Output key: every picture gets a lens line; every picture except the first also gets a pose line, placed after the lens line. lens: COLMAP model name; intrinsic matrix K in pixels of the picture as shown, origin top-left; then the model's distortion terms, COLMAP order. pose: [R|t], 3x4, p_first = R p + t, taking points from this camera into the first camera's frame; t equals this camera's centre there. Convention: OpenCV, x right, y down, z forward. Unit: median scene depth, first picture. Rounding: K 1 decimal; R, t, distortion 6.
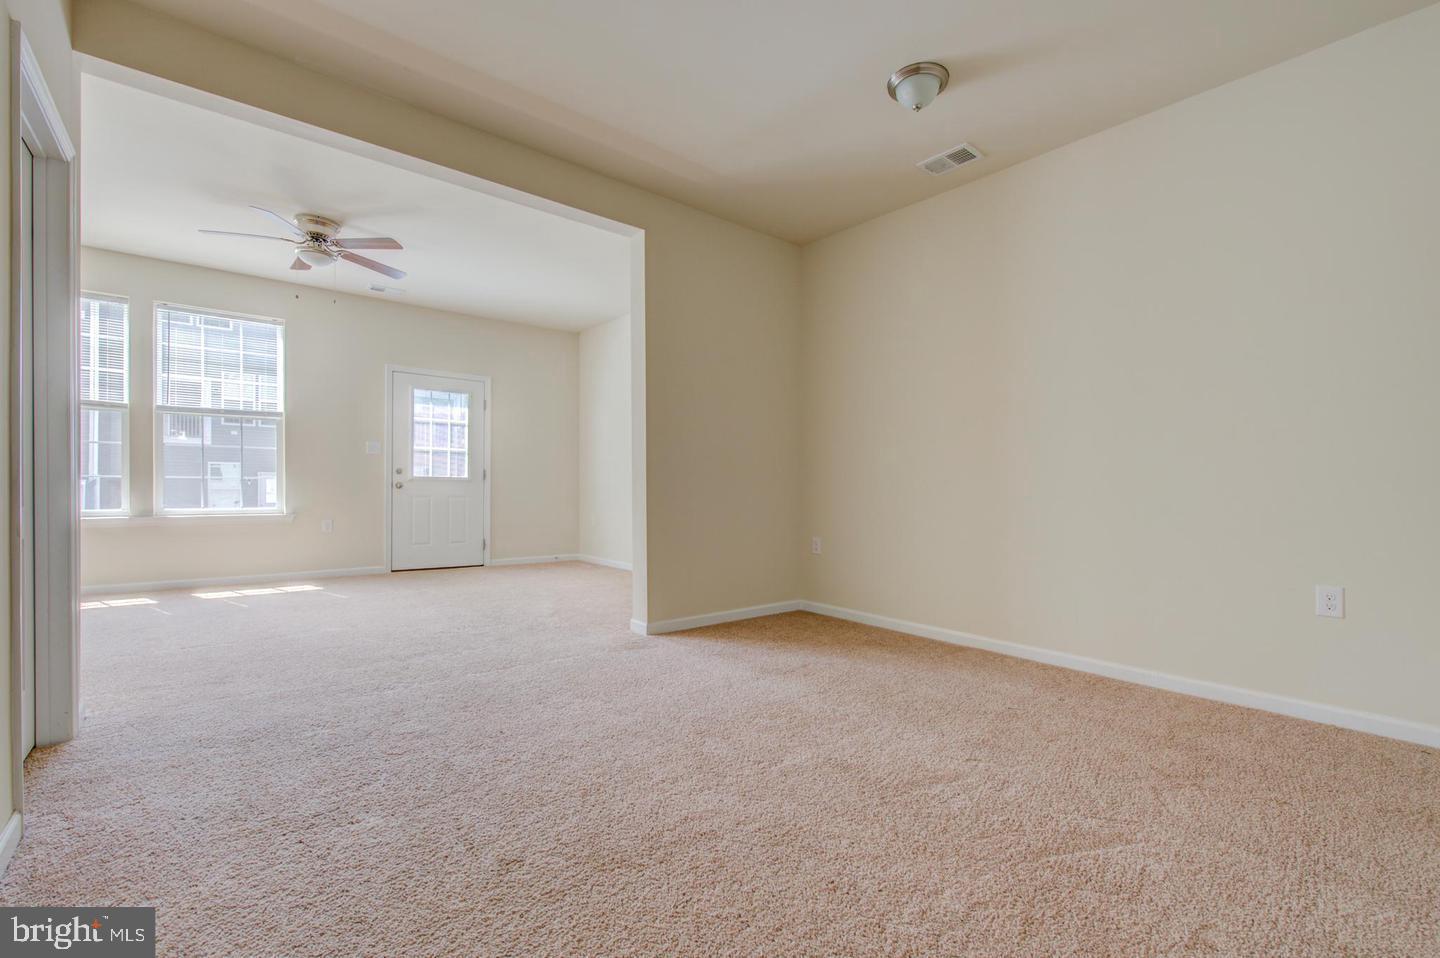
lens RADIAL K [[630.7, 0, 726.4], [0, 630.7, 494.1], [0, 0, 1]] dist [-0.000697, -0.000075]
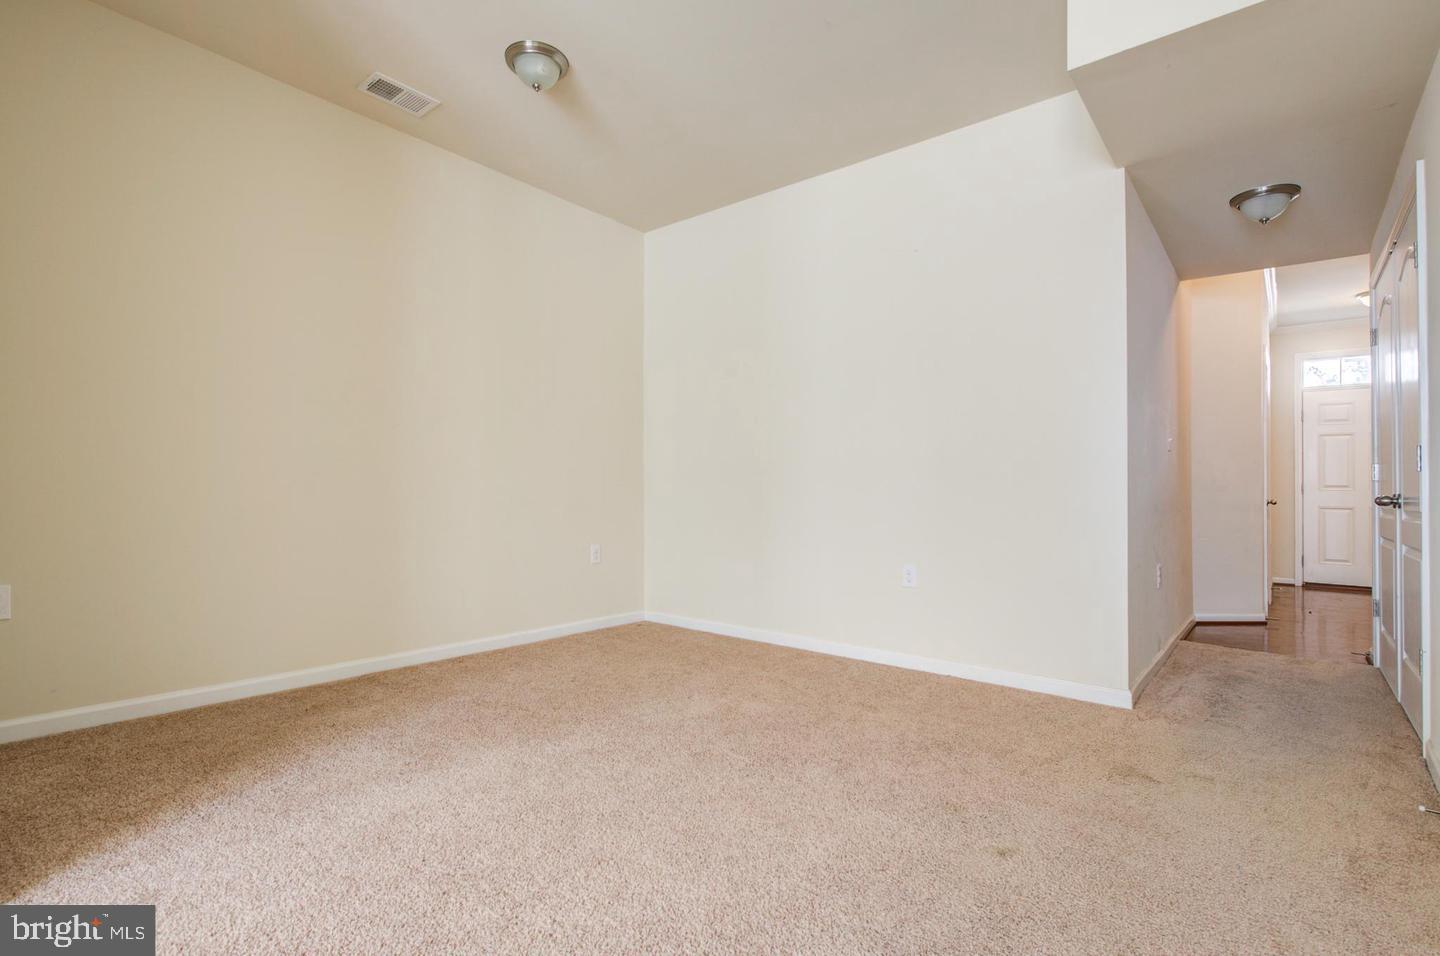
lens RADIAL K [[681.5, 0, 720.0], [0, 681.5, 478.0], [0, 0, 1]] dist [-0.003076, -0.000665]
pose [[-0.187313, 0.006994, 0.982275, -0.604208], [-0.000608, 0.999974, -0.007236, -0.011005], [-0.982300, -0.001952, -0.187304, 0.737064]]
